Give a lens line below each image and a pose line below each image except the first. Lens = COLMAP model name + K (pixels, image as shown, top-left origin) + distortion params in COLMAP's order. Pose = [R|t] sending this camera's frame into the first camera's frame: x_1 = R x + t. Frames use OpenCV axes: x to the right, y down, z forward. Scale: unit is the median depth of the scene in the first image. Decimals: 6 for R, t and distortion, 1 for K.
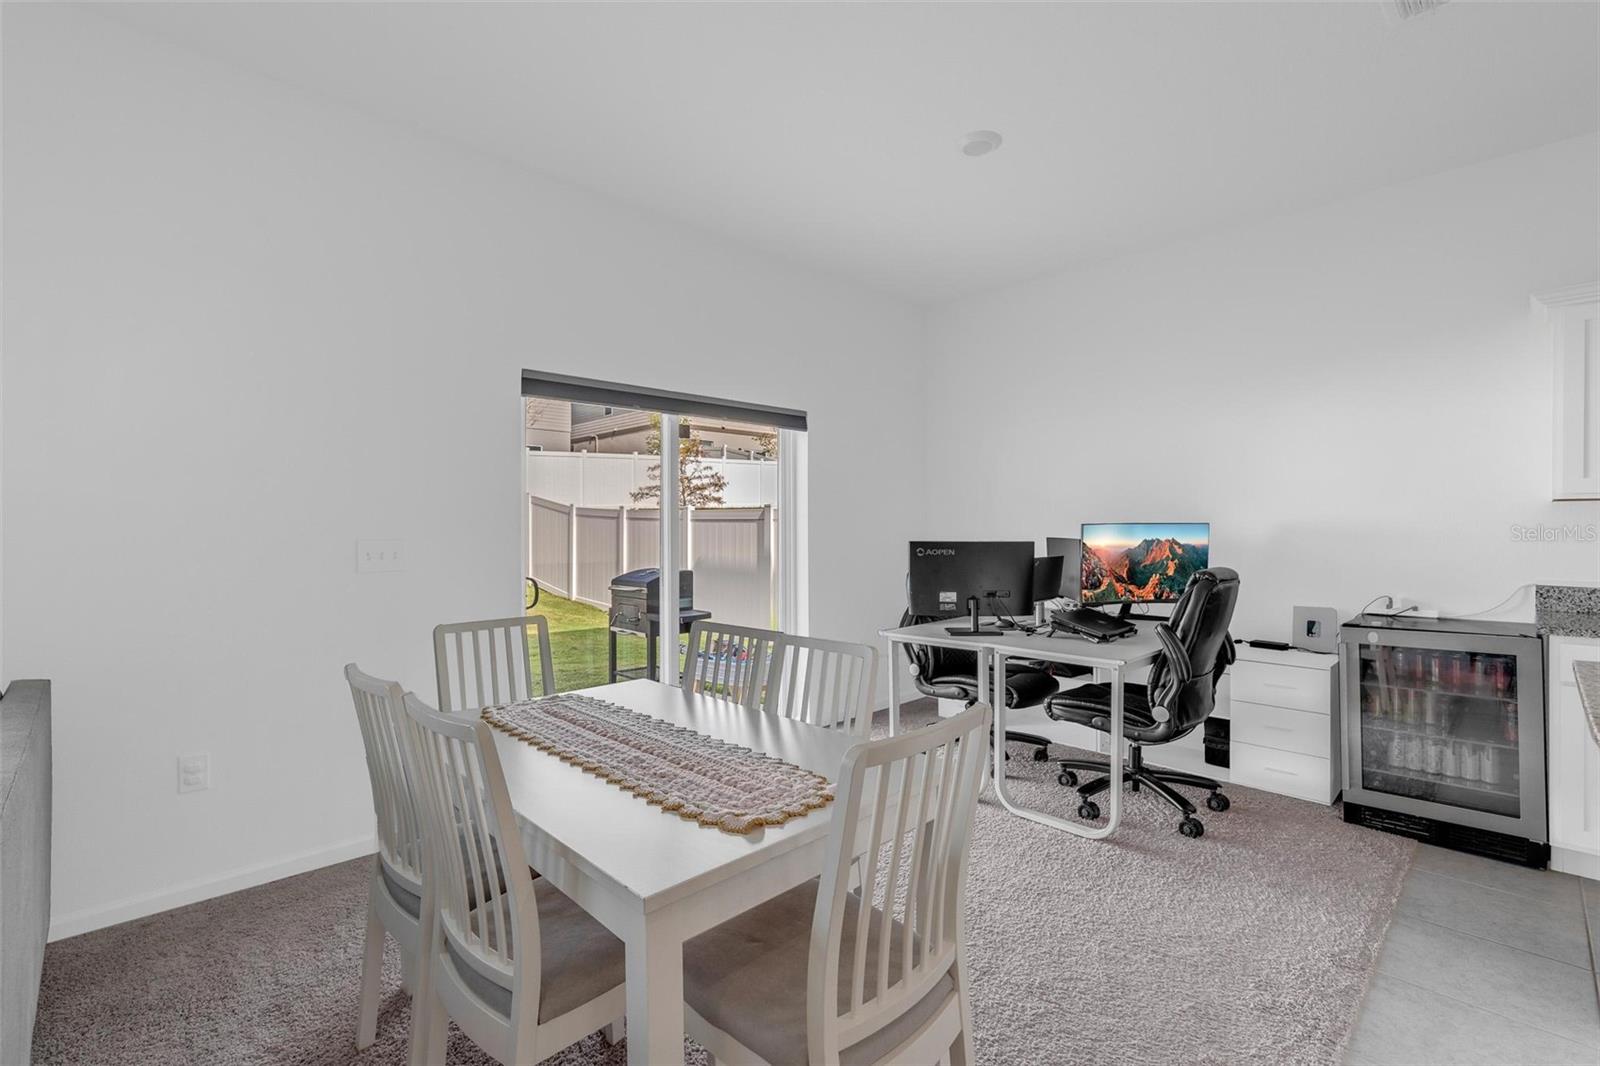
lens RADIAL K [[714.7, 0, 800.0], [0, 714.7, 533.0], [0, 0, 1]] dist [0.000930, 0.000158]
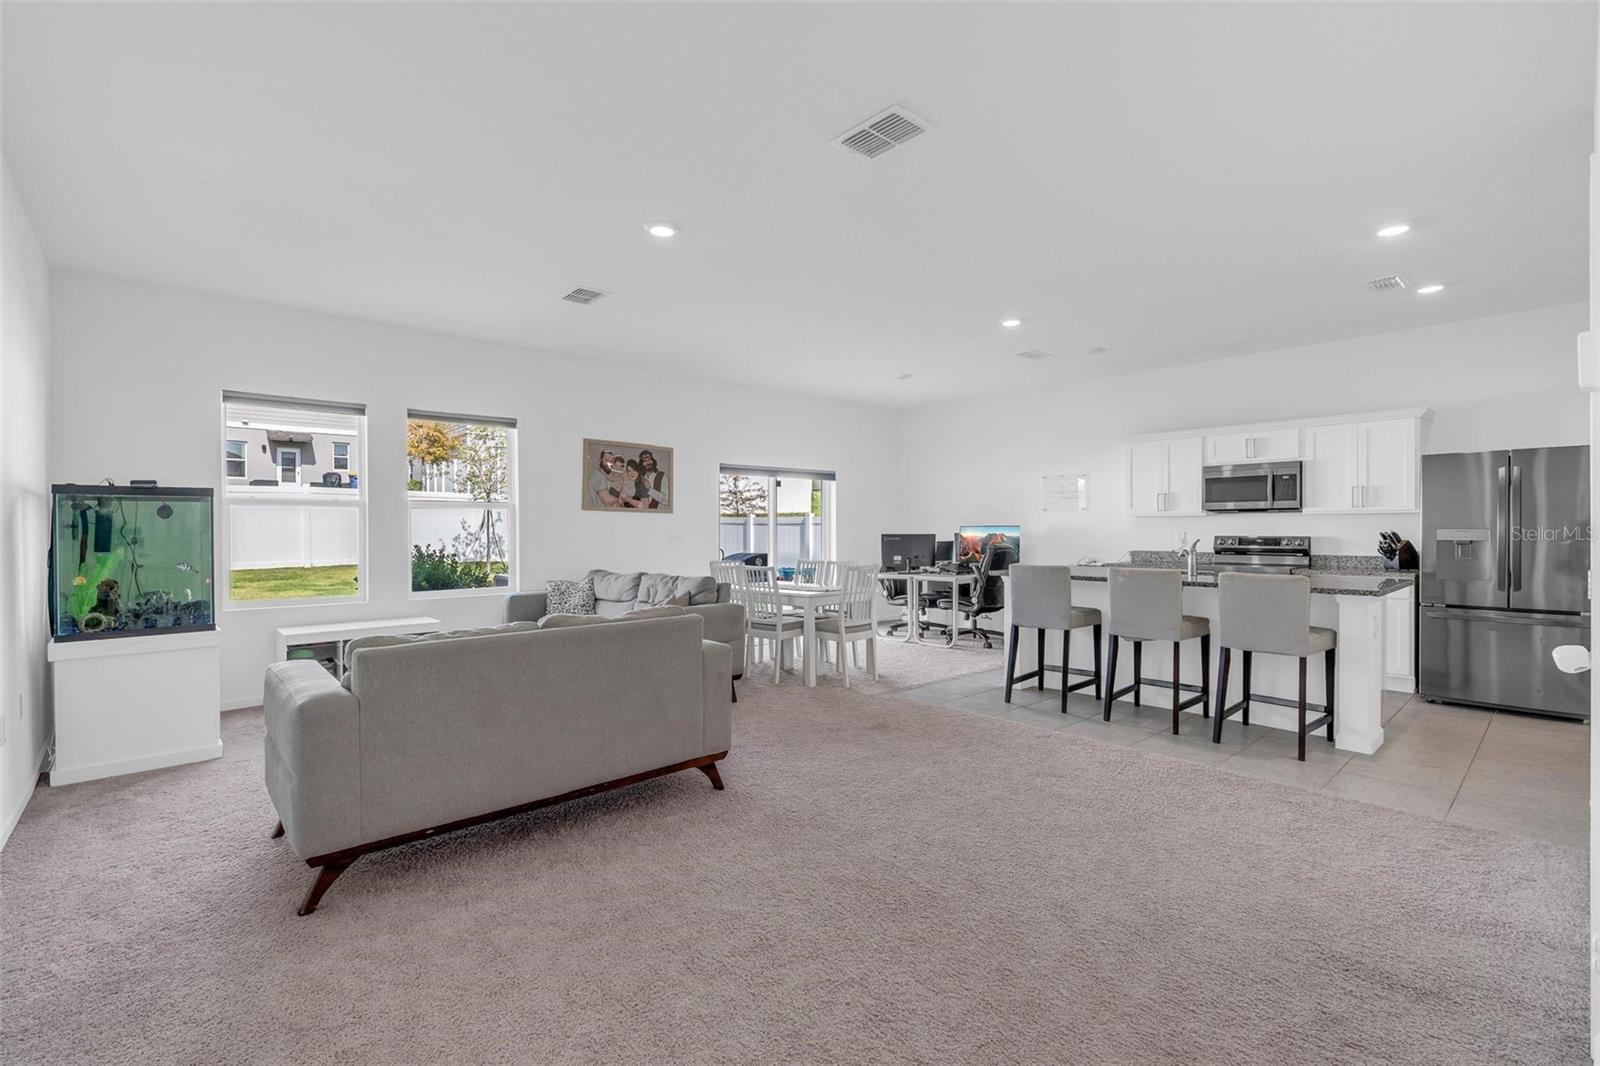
lens RADIAL K [[714.7, 0, 800.0], [0, 714.7, 533.0], [0, 0, 1]] dist [0.000930, 0.000158]
pose [[0.999167, -0.001931, -0.040753, -0.014147], [0.001780, 0.999991, -0.003734, 0.015219], [0.040760, 0.003659, 0.999162, -1.281507]]
